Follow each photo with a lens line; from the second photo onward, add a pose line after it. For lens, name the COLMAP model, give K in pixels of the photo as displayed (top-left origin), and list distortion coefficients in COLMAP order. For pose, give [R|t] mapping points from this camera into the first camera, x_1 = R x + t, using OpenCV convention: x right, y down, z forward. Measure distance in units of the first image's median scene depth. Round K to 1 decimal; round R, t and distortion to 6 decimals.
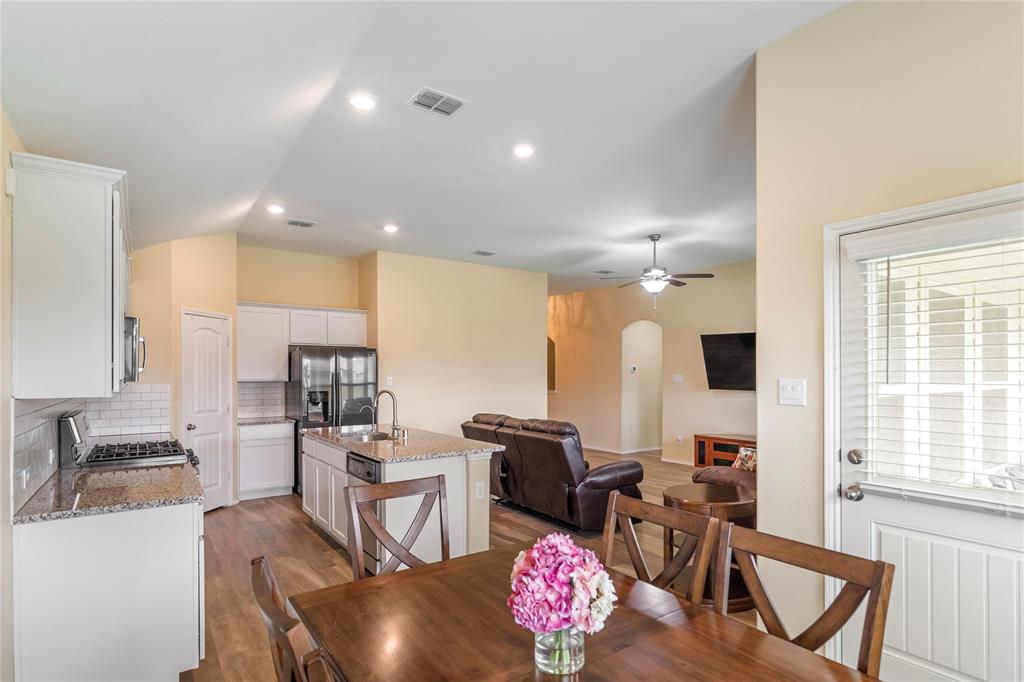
lens RADIAL K [[519.2, 0, 513.4], [0, 519.2, 374.6], [0, 0, 1]] dist [0.000180, -0.000019]
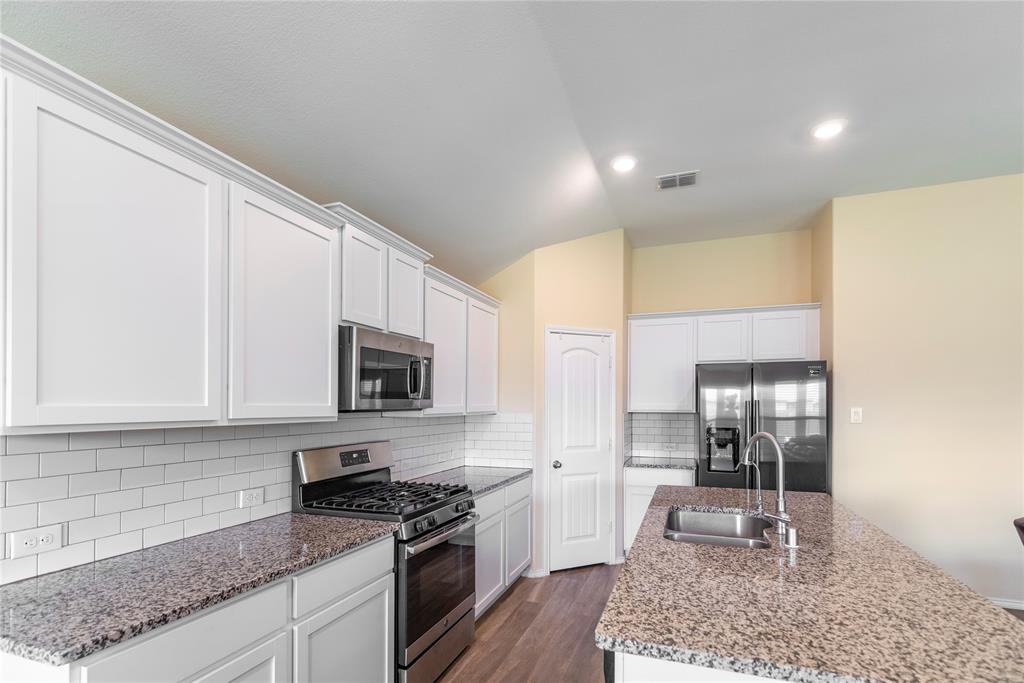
lens RADIAL K [[493.4, 0, 507.5], [0, 493.4, 404.2], [0, 0, 1]] dist [0.020533, -0.000217]
pose [[0.557209, 0.002365, -0.830369, 0.006386], [-0.002925, 0.999995, 0.000886, 0.000912], [0.830367, 0.001935, 0.557213, 0.406838]]
